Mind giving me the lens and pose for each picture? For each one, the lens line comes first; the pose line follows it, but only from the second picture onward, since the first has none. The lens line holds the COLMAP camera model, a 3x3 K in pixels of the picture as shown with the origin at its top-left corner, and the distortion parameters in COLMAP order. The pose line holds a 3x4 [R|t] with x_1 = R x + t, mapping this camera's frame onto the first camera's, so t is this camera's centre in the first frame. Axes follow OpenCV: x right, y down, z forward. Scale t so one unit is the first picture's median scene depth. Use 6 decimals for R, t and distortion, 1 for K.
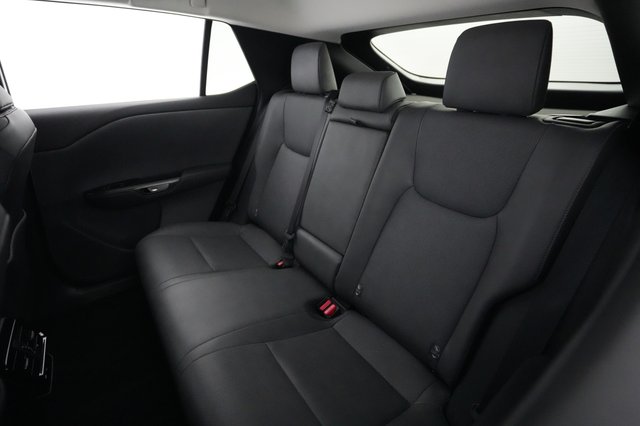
lens RADIAL K [[315.0, 0, 320.0], [0, 315.0, 213.0], [0, 0, 1]] dist [0.002788, 0.001047]
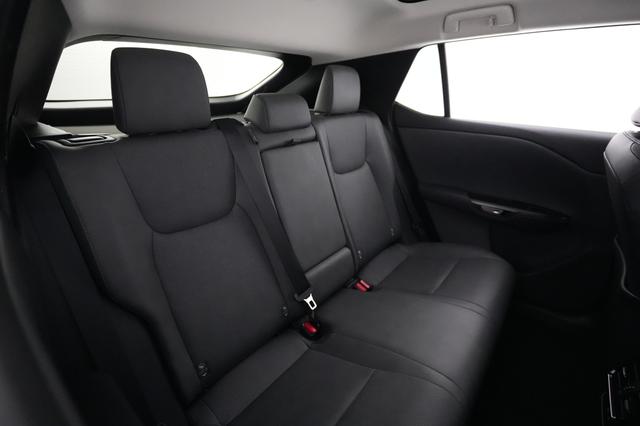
lens RADIAL K [[315.0, 0, 320.0], [0, 315.0, 213.0], [0, 0, 1]] dist [0.002788, 0.001047]
pose [[-0.283799, -0.351859, 0.891994, -0.582923], [0.392550, 0.806085, 0.442866, -0.333253], [-0.874850, 0.475838, -0.090644, 0.727254]]
